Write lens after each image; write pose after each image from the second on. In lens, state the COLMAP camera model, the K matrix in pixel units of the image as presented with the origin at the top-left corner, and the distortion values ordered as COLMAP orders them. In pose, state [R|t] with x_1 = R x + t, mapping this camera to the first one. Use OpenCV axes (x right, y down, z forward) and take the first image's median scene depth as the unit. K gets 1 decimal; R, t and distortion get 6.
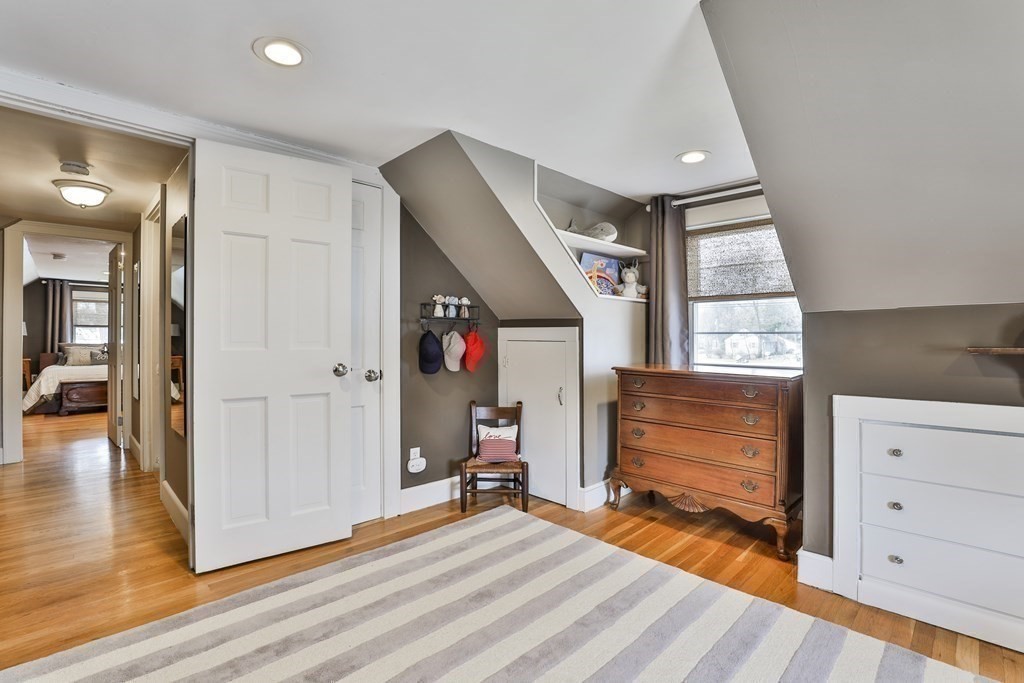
lens RADIAL K [[484.9, 0, 512.0], [0, 484.9, 341.5], [0, 0, 1]] dist [-0.004116, -0.000451]
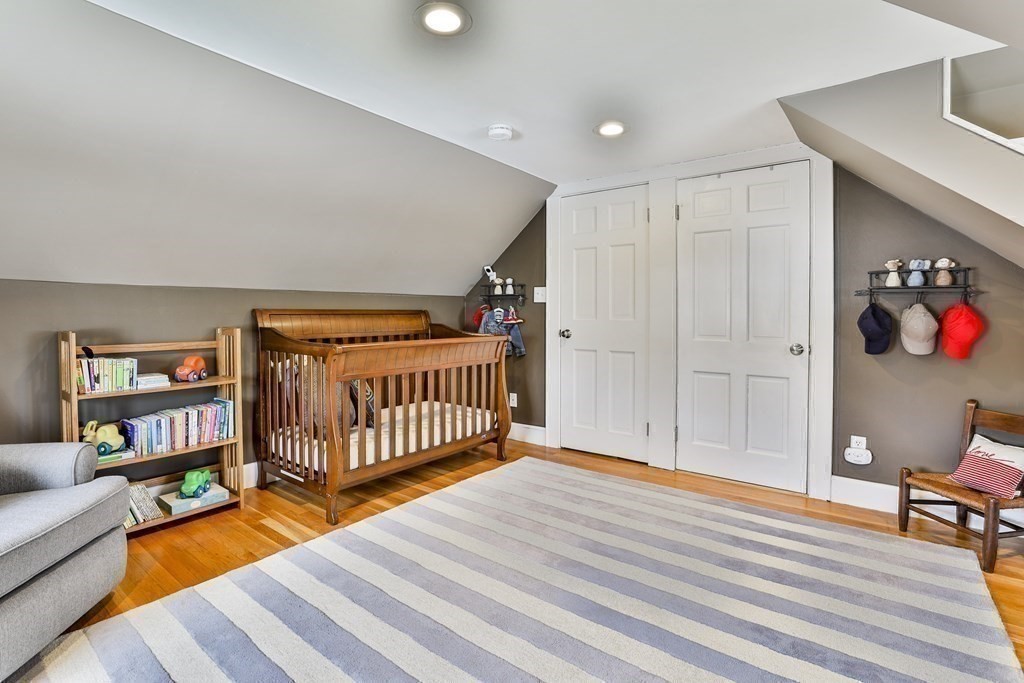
lens RADIAL K [[479.0, 0, 512.7], [0, 479.0, 321.3], [0, 0, 1]] dist [-0.026022, 0.000597]
pose [[0.151250, 0.019732, -0.988299, 0.649260], [-0.006753, 0.999798, 0.018928, -0.003134], [0.988472, 0.003811, 0.151353, 0.288353]]
